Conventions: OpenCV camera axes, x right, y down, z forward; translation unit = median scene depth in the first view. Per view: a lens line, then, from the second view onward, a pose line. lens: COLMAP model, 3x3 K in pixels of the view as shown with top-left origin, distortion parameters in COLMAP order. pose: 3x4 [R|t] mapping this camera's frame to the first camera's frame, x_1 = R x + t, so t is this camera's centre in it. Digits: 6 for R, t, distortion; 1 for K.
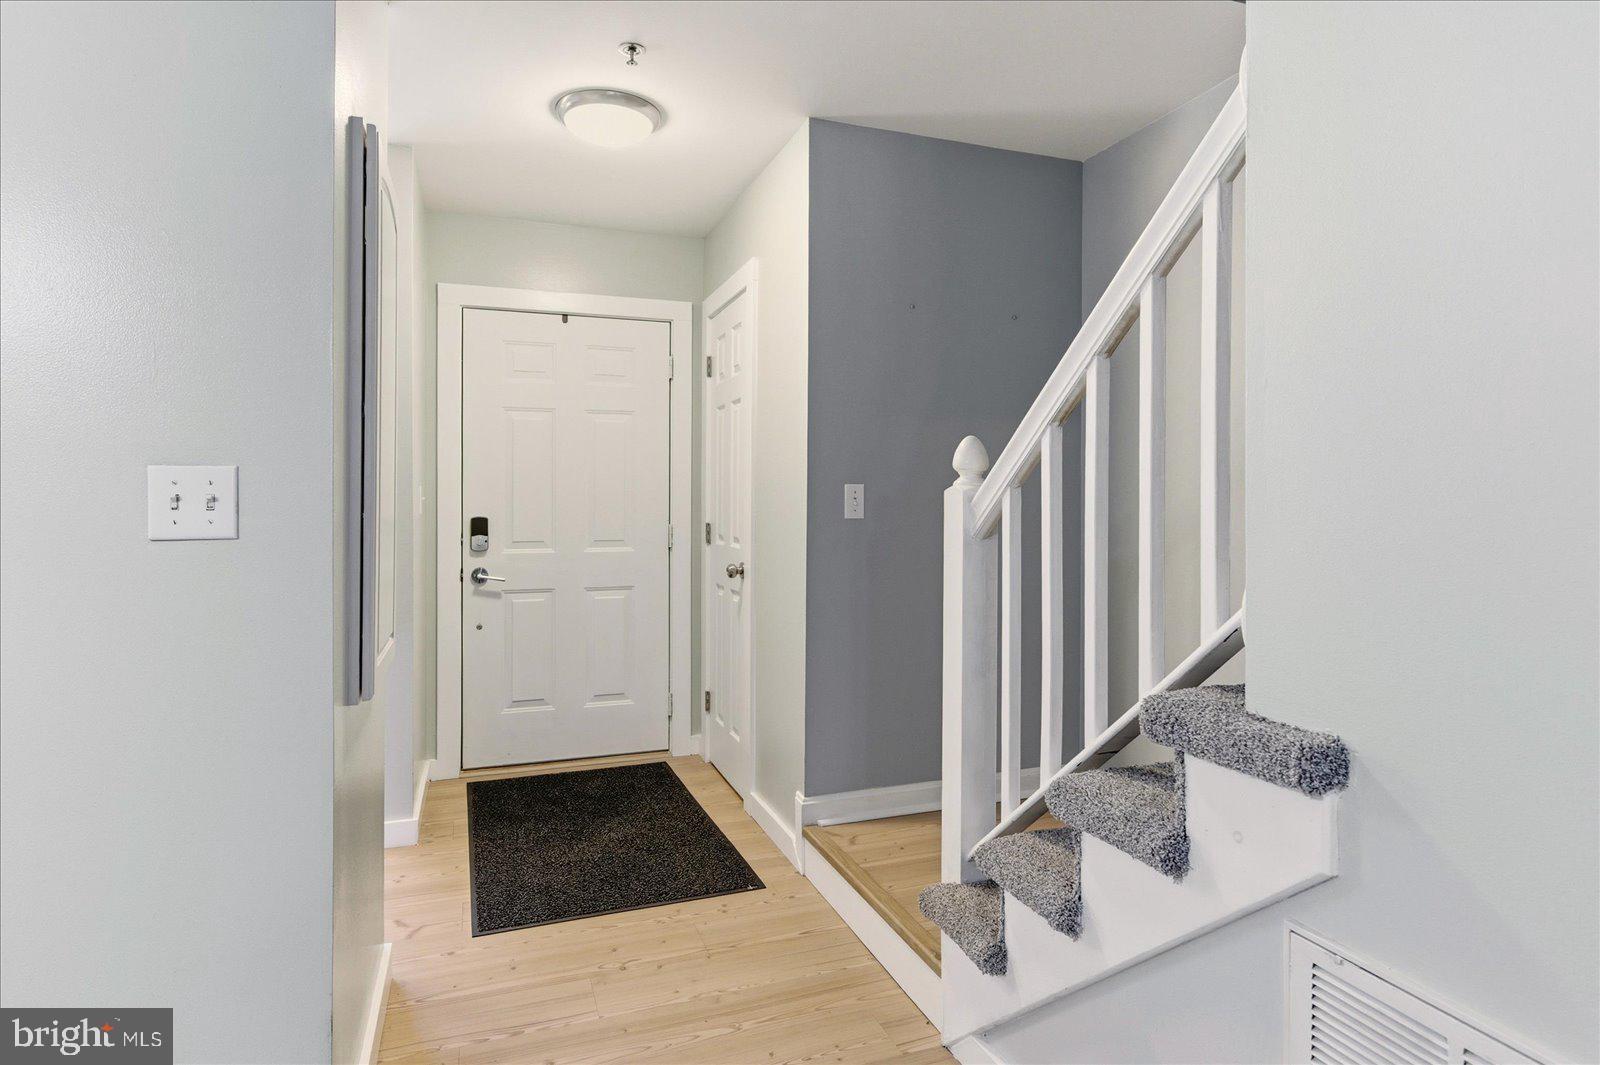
lens RADIAL K [[861.9, 0, 804.6], [0, 861.9, 500.6], [0, 0, 1]] dist [-0.004800, 0.000738]
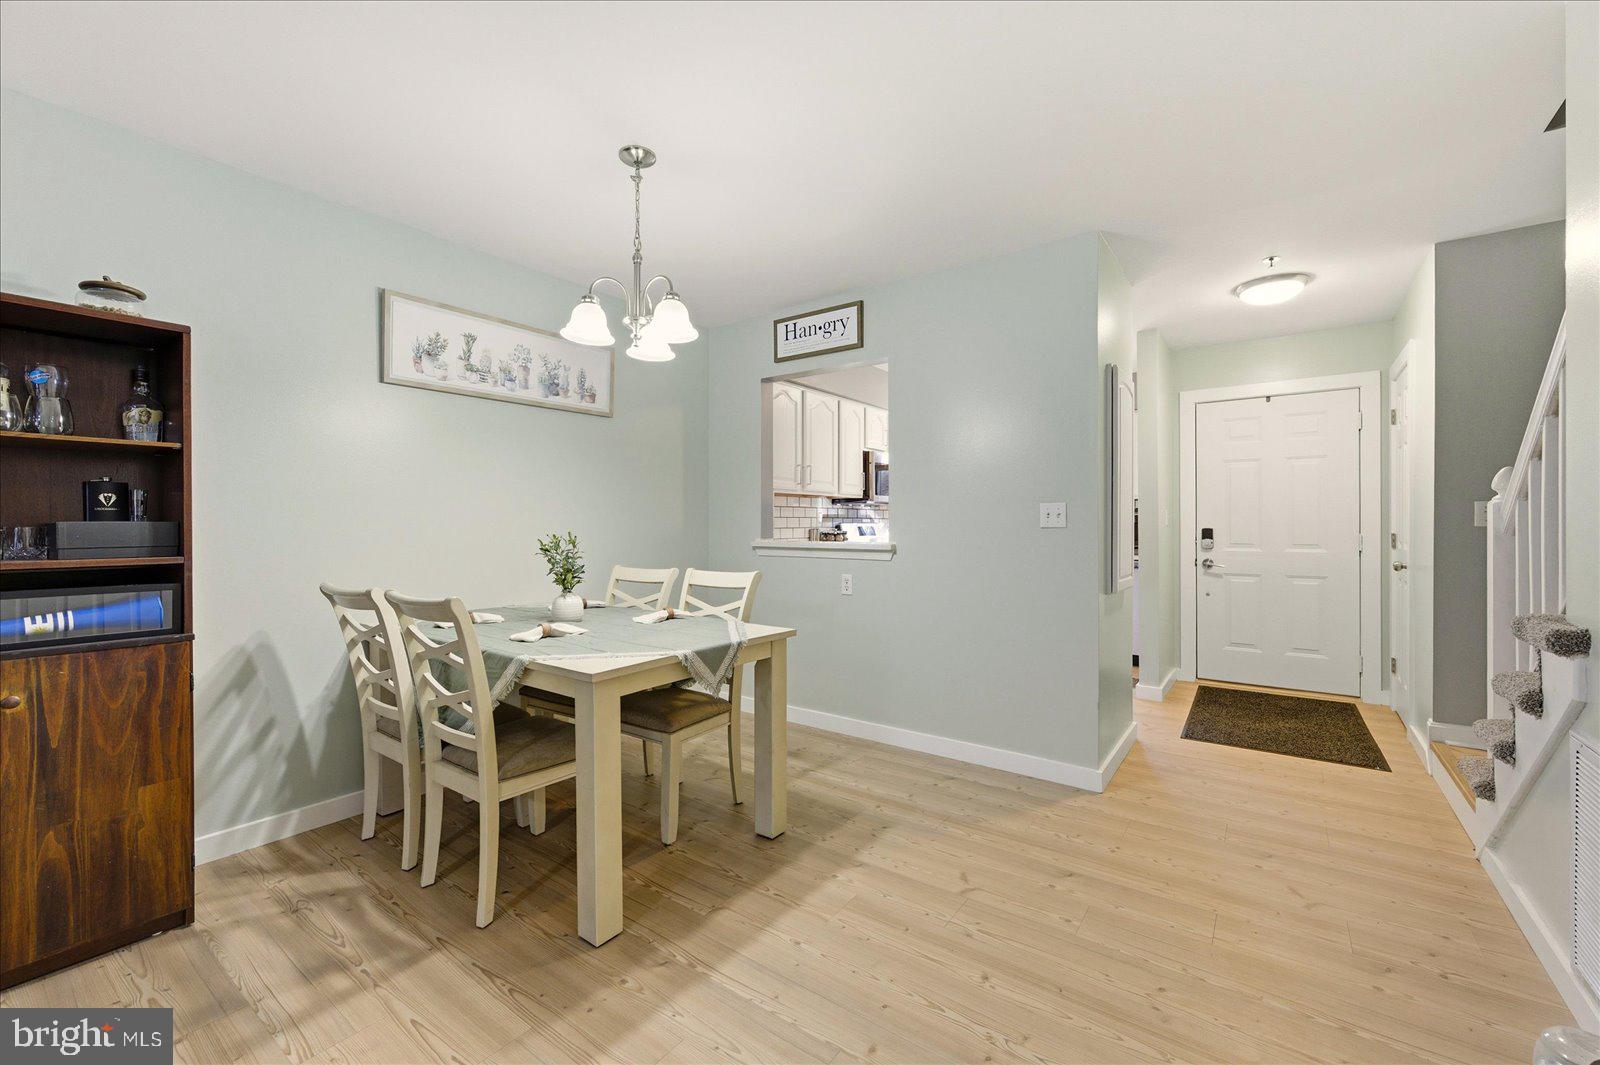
lens RADIAL K [[647.5, 0, 794.0], [0, 647.5, 525.4], [0, 0, 1]] dist [0.003216, 0.000351]
pose [[0.535057, -0.002265, -0.844813, 0.380802], [0.002480, 0.999996, -0.001111, 0.020252], [0.844812, -0.001501, 0.535061, -0.518631]]
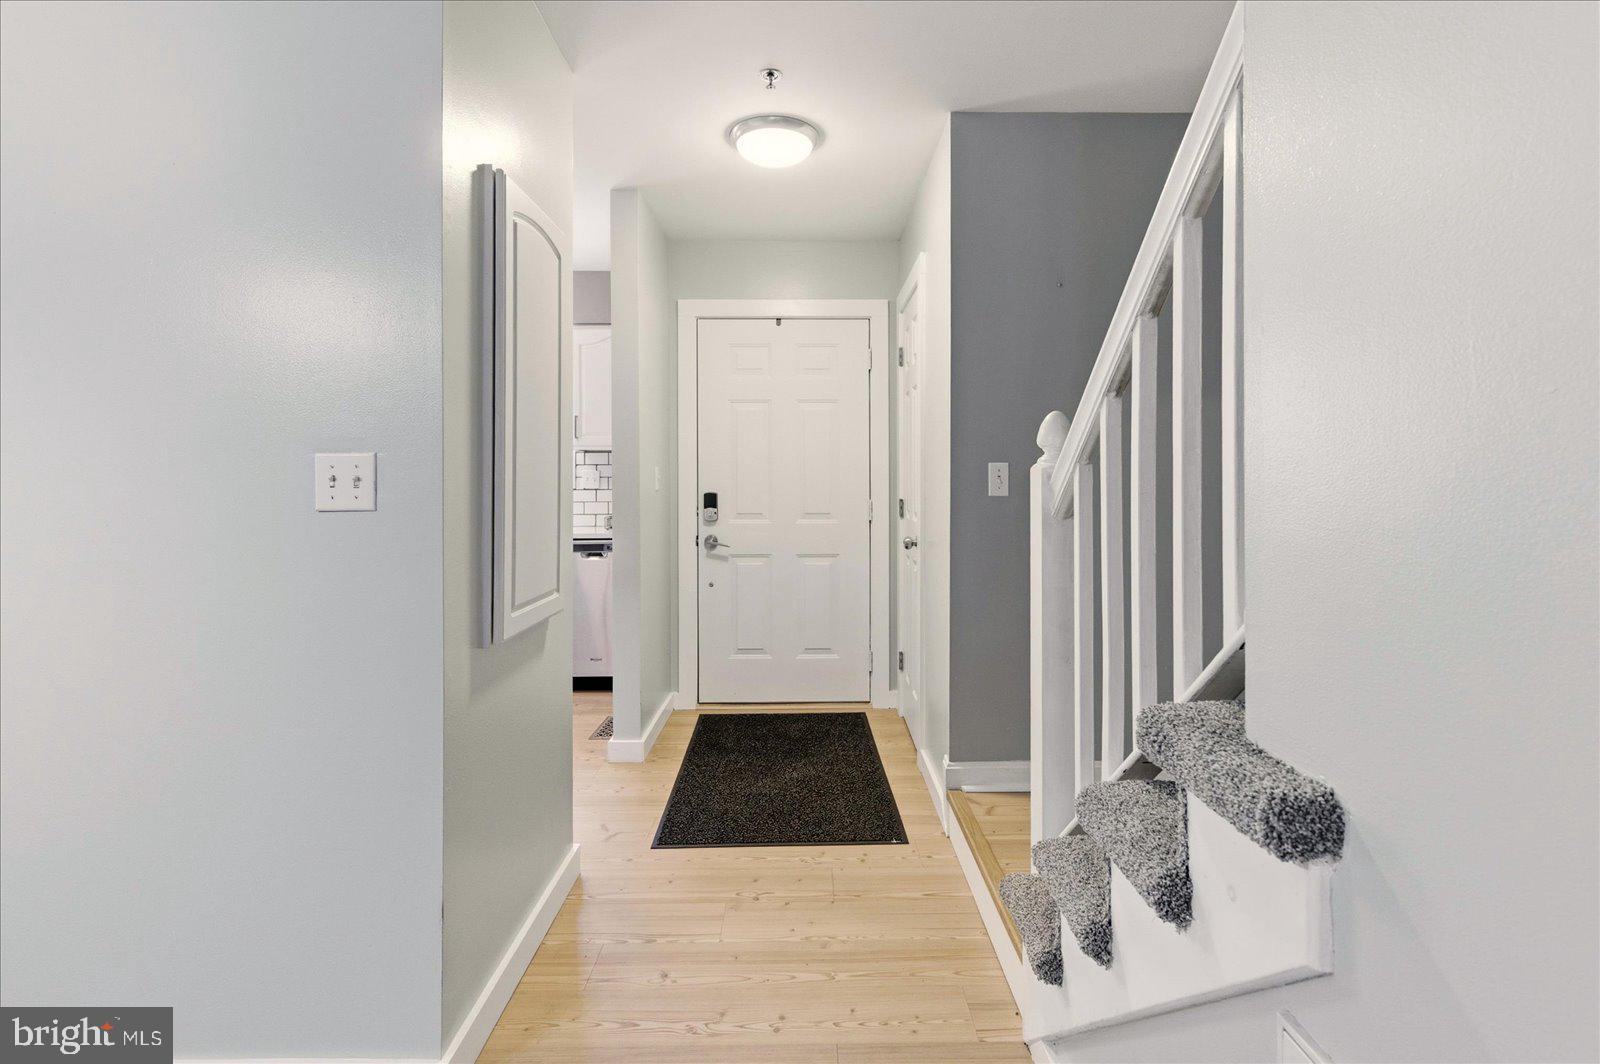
lens RADIAL K [[753.7, 0, 828.1], [0, 753.7, 476.1], [0, 0, 1]] dist [0.003594, -0.000085]
pose [[0.945323, -0.003696, -0.326114, 0.177869], [0.002868, 0.999991, -0.003019, -0.000417], [0.326122, 0.001918, 0.945326, 0.095298]]
